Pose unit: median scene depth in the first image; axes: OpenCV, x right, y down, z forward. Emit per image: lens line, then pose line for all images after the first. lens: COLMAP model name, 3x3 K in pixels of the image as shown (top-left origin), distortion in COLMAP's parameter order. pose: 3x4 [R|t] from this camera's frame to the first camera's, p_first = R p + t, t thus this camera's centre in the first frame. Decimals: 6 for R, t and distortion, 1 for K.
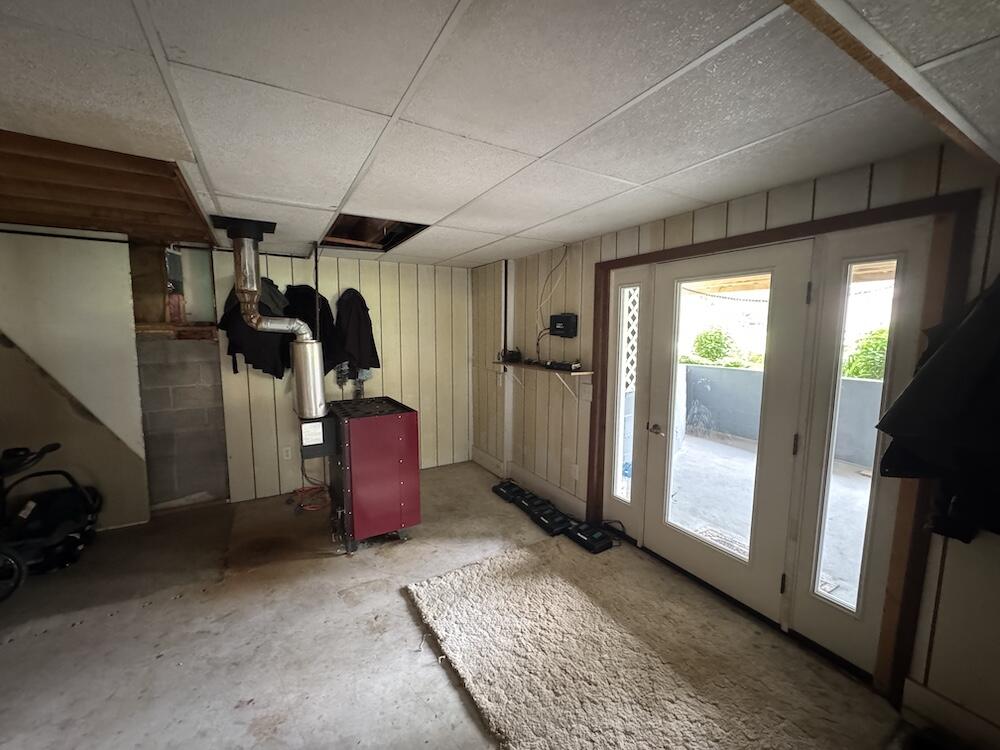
lens RADIAL K [[399.7, 0, 502.1], [0, 399.7, 372.9], [0, 0, 1]] dist [-0.006616, 0.000045]
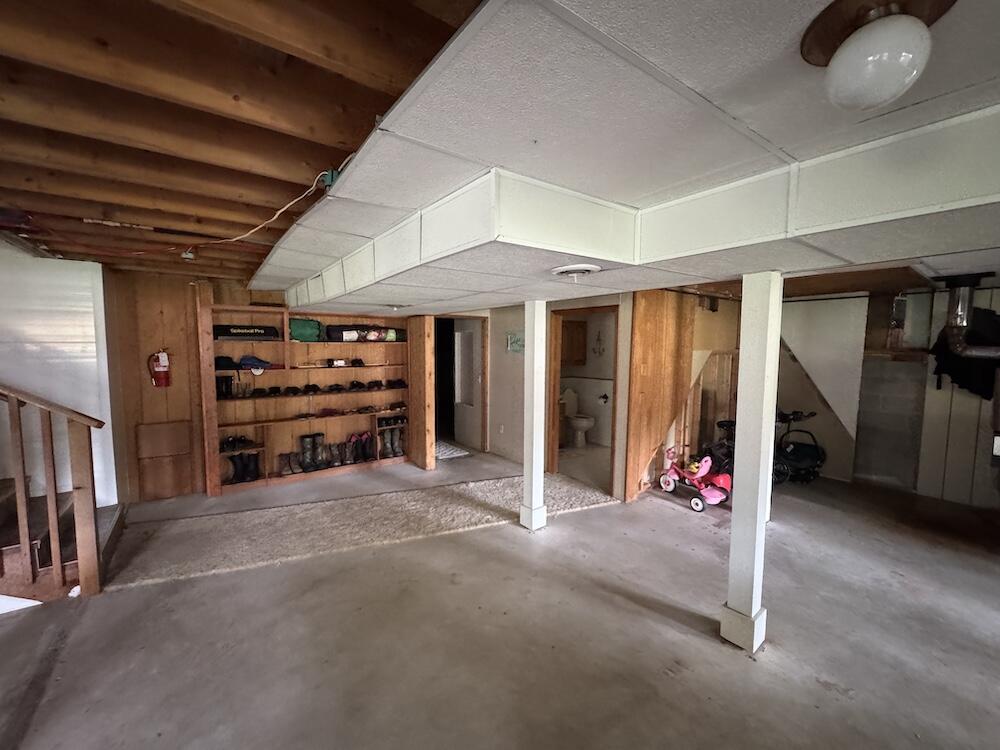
lens RADIAL K [[399.7, 0, 500.8], [0, 399.7, 375.6], [0, 0, 1]] dist [-0.006616, 0.000045]
pose [[0.120960, 0.070751, -0.990133, 0.397543], [-0.120509, 0.991126, 0.056100, 0.054301], [0.985315, 0.112534, 0.128412, -0.525103]]
